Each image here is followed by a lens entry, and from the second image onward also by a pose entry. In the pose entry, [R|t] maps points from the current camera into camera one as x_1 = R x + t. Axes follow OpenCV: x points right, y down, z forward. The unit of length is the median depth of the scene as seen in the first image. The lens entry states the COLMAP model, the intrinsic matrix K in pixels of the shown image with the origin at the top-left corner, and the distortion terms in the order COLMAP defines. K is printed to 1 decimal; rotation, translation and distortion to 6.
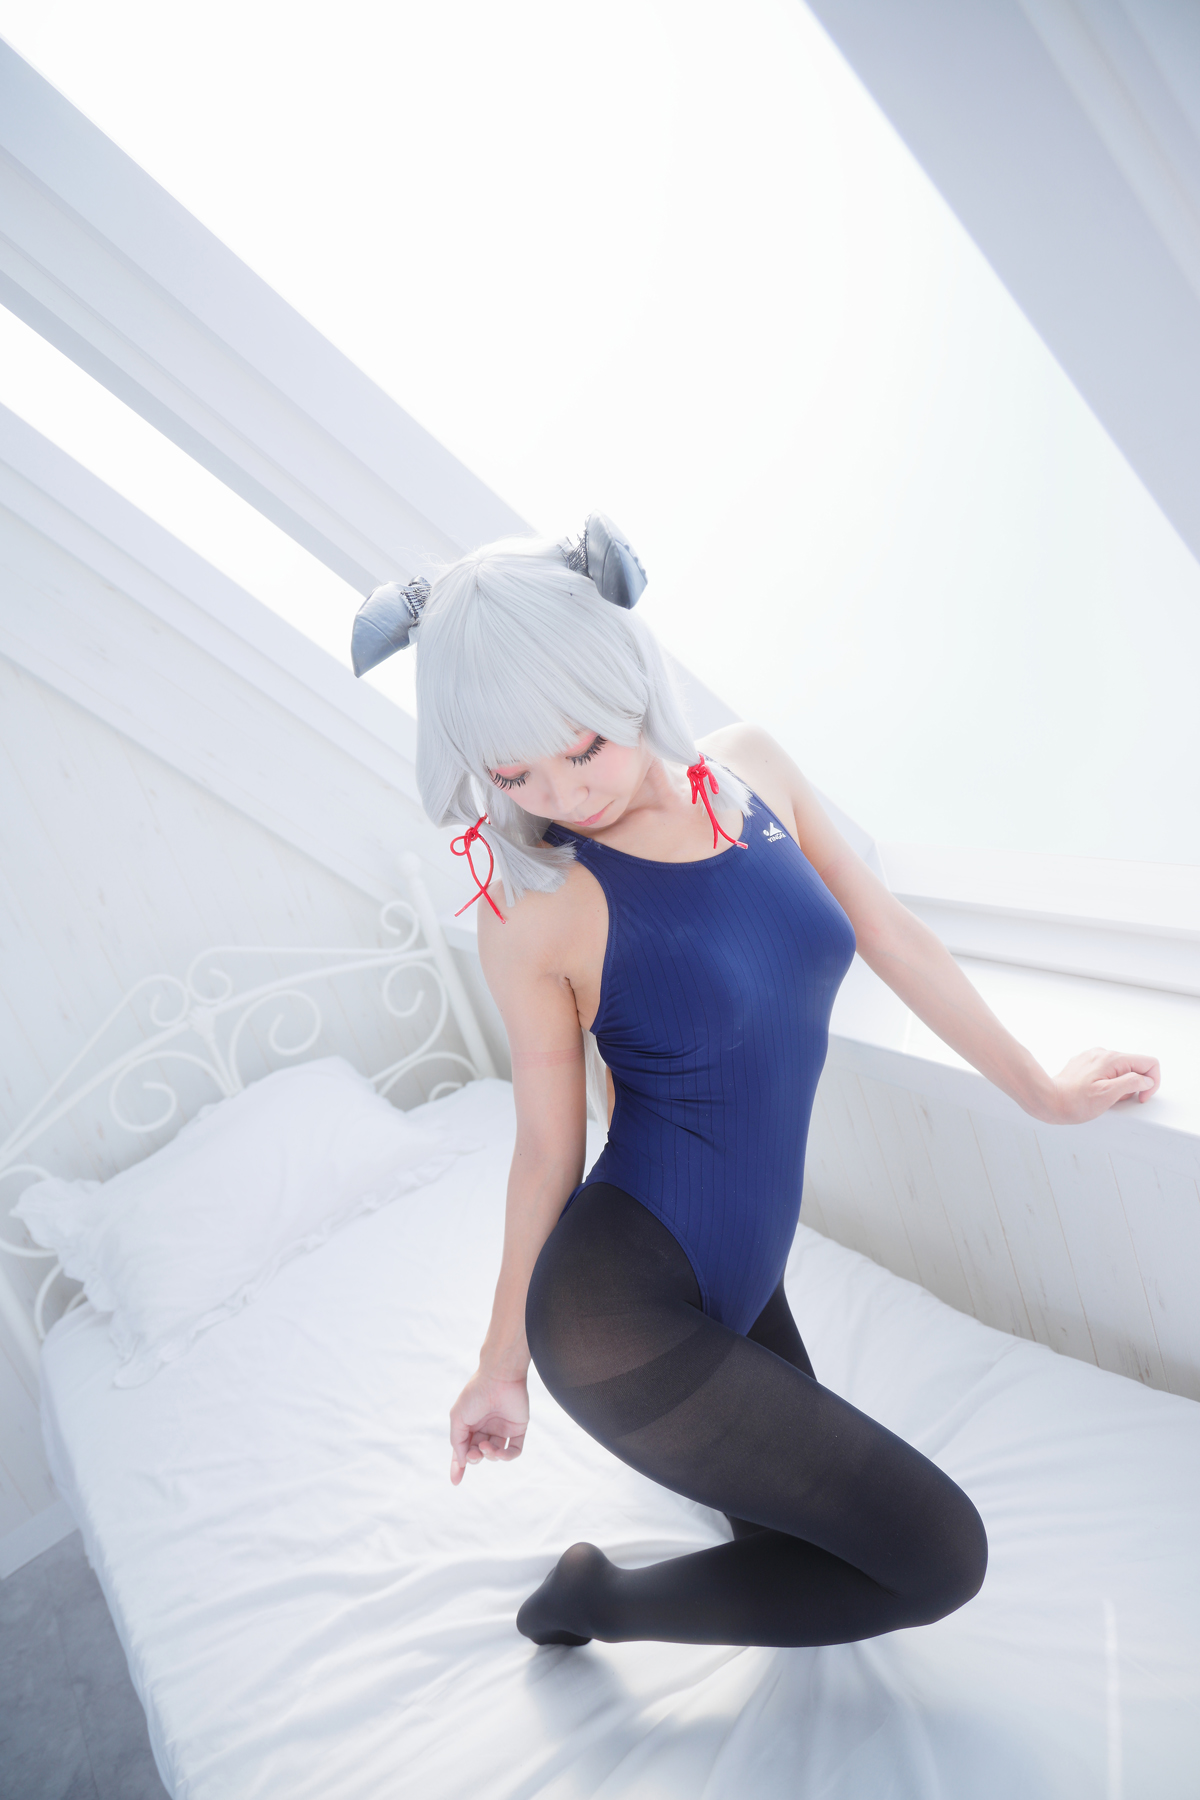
lens RADIAL K [[1213.9, 0, 592.0], [0, 1213.9, 899.4], [0, 0, 1]] dist [0.005396, 0.000082]
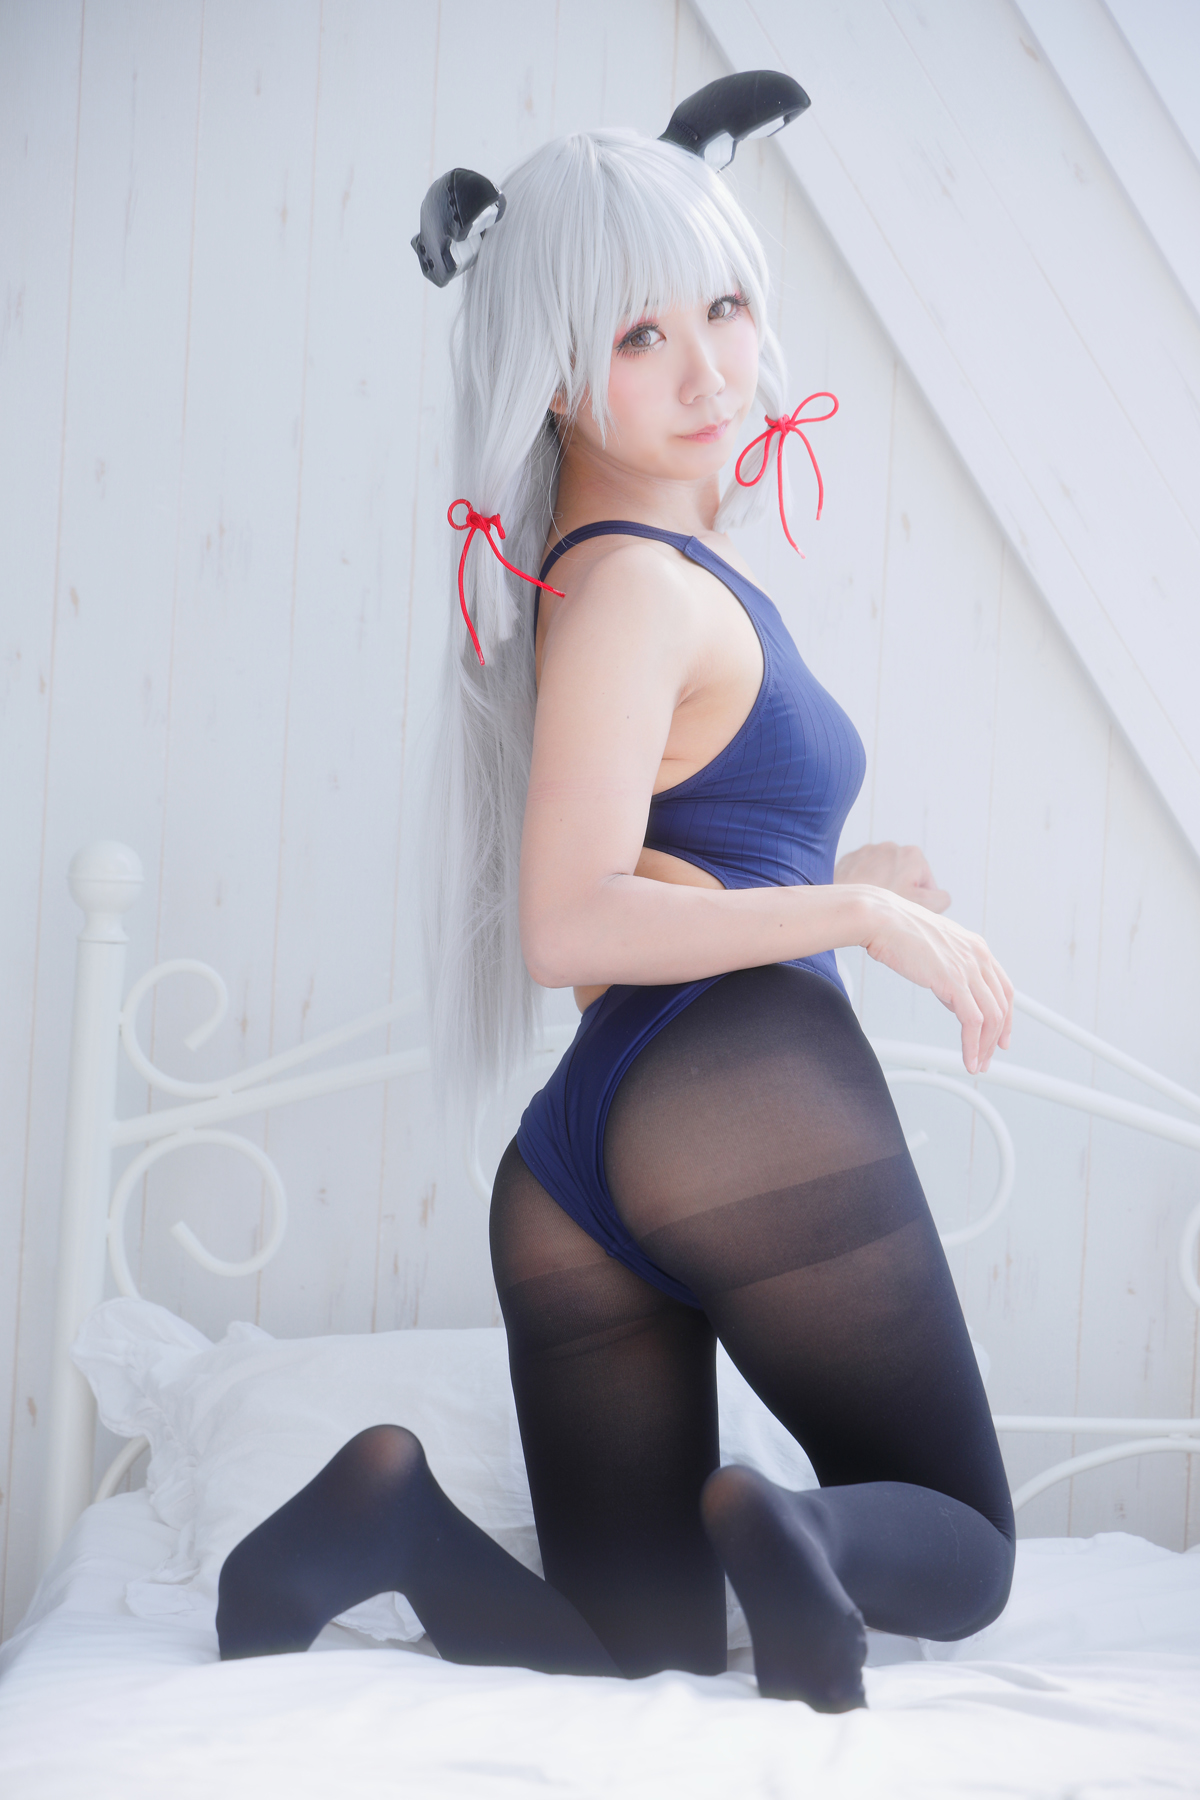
lens RADIAL K [[5459.2, 0, 600.0], [0, 5459.2, 900.0], [0, 0, 1]] dist [0.072955, 0.878468]
pose [[0.792585, 0.356795, -0.494475, 0.510599], [-0.461527, 0.881000, -0.104077, 0.261243], [0.398498, 0.310704, 0.862938, -0.596051]]
